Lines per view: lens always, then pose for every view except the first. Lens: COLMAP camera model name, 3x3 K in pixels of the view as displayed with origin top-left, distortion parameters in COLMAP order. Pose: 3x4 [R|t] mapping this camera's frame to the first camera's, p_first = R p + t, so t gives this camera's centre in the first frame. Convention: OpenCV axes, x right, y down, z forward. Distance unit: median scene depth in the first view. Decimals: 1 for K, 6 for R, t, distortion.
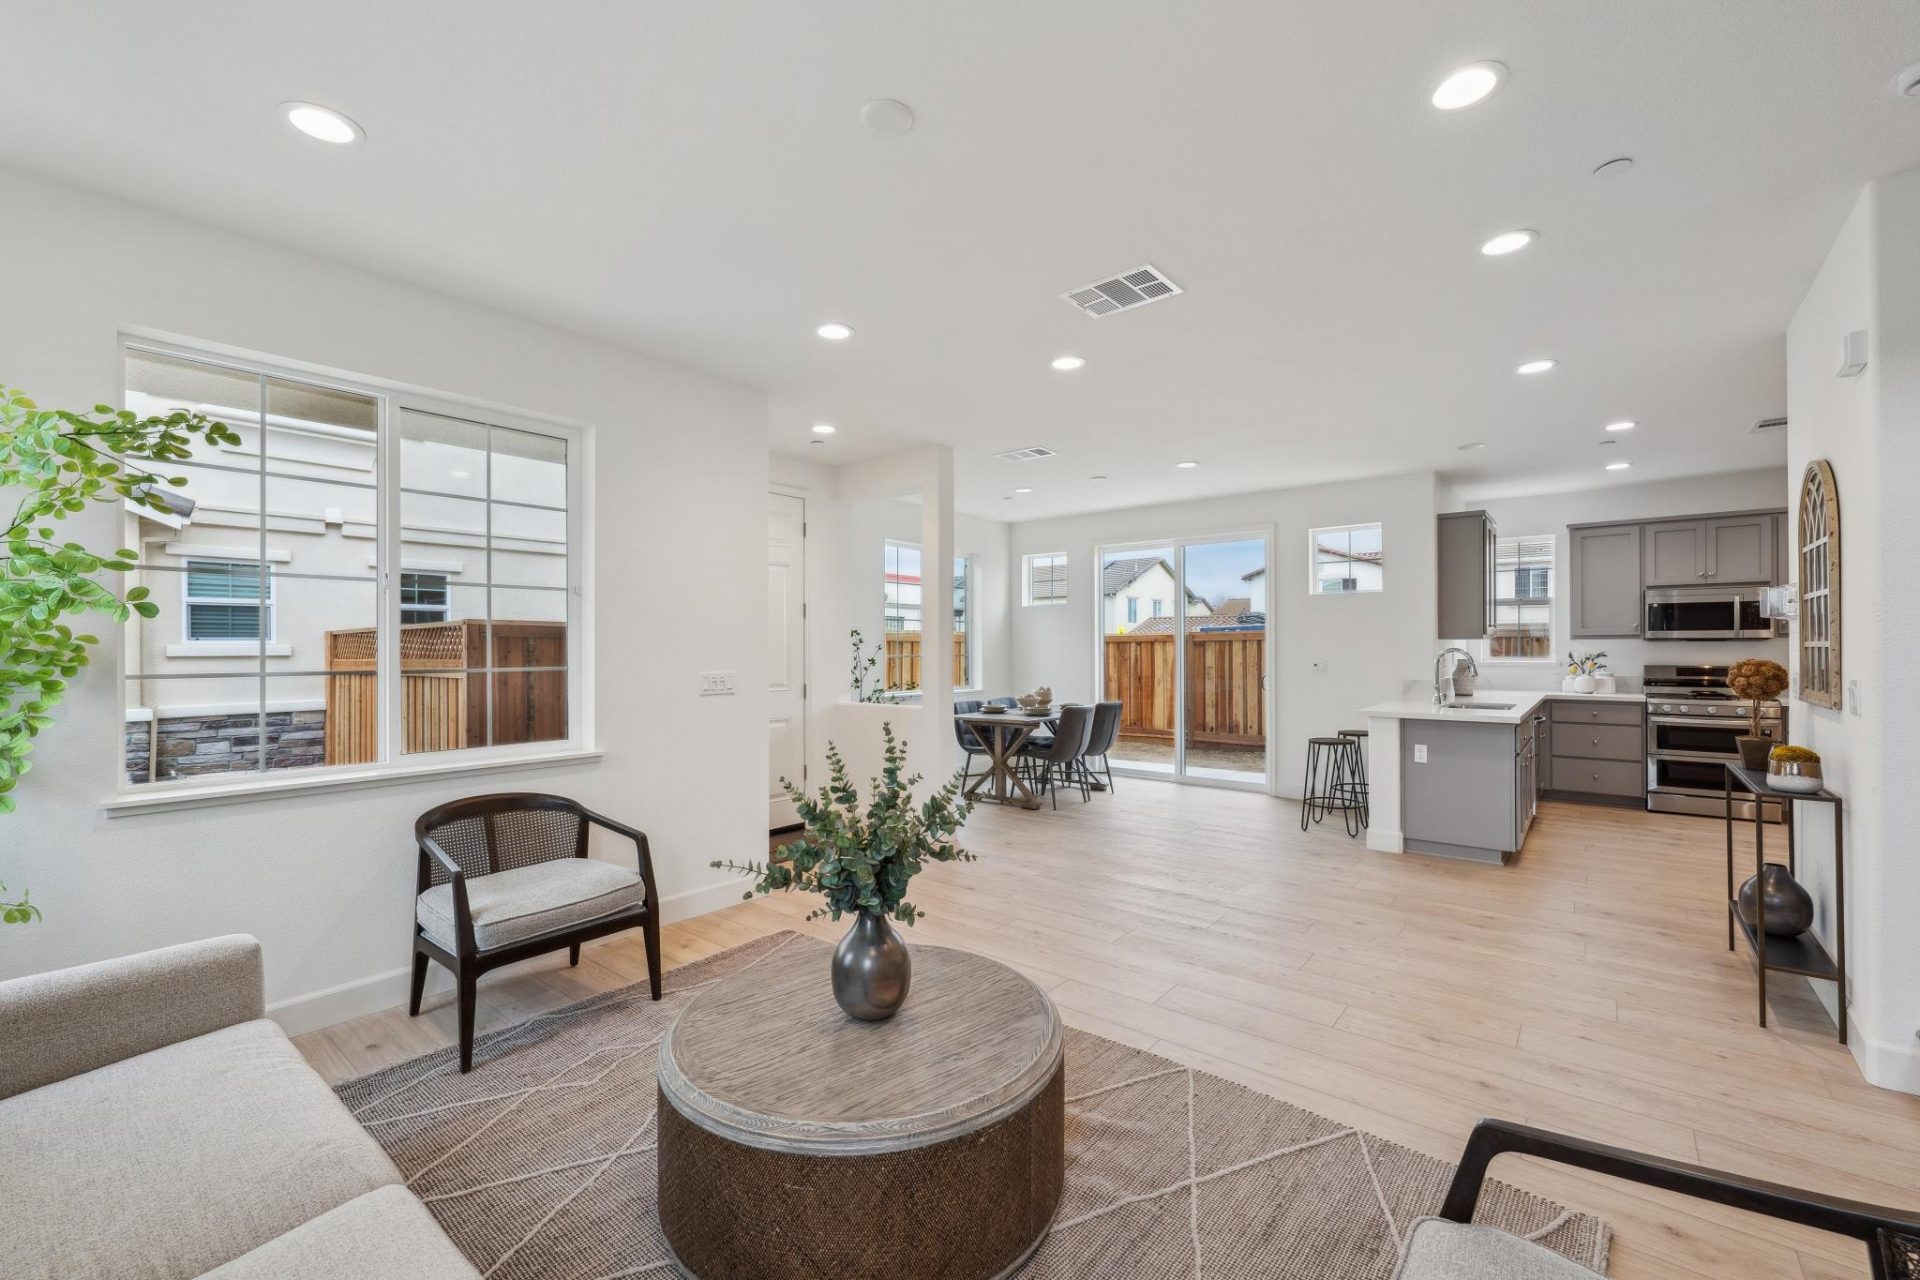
lens RADIAL K [[796.1, 0, 959.3], [0, 796.1, 649.2], [0, 0, 1]] dist [-0.000950, -0.000097]
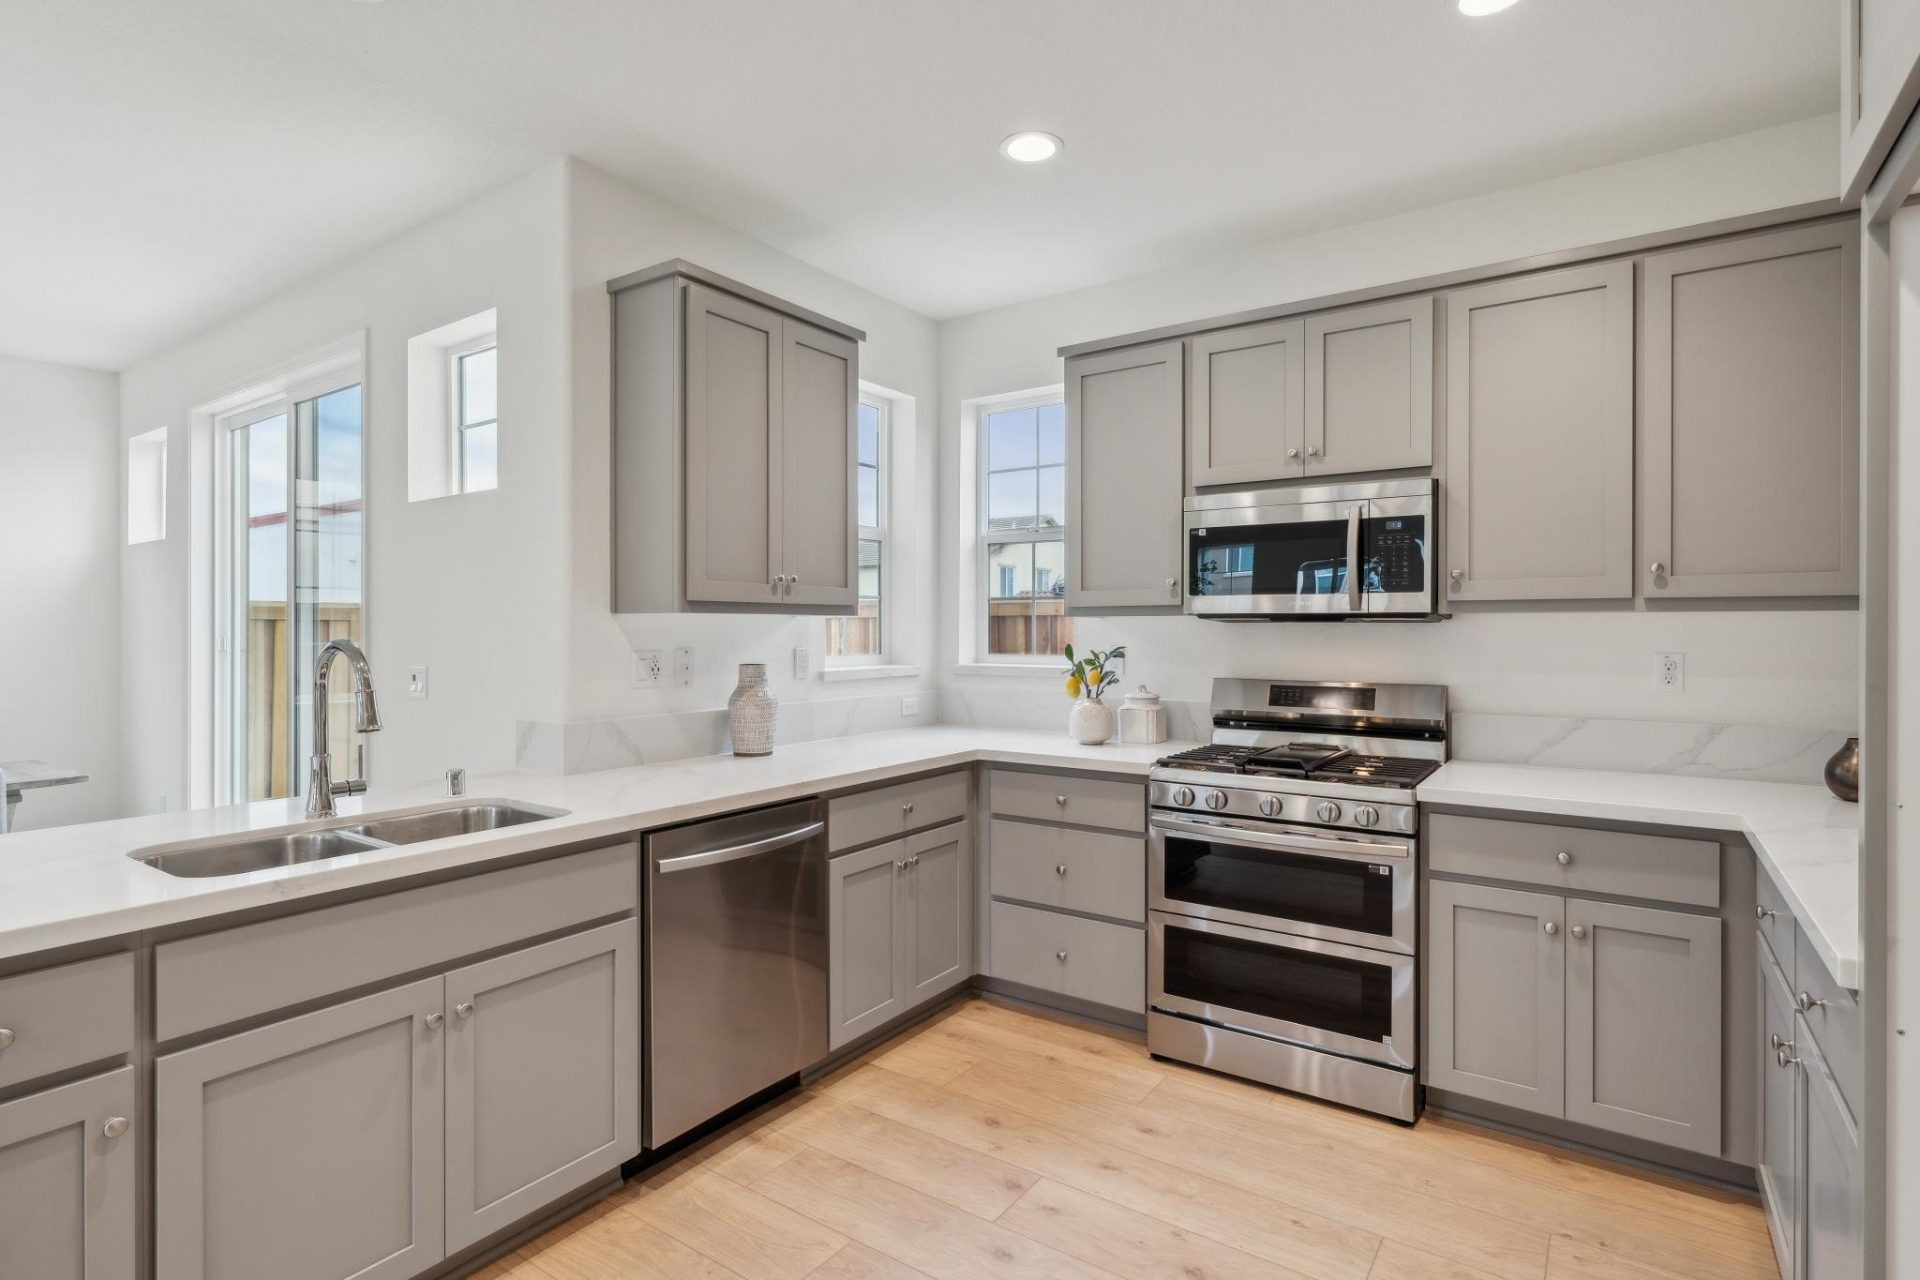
lens RADIAL K [[950.5, 0, 956.8], [0, 950.5, 627.9], [0, 0, 1]] dist [-0.000283, -0.000014]
pose [[0.996679, 0.004758, 0.081293, 0.725314], [-0.004516, 0.999985, -0.003161, -0.003956], [-0.081306, 0.002783, 0.996685, 0.539205]]
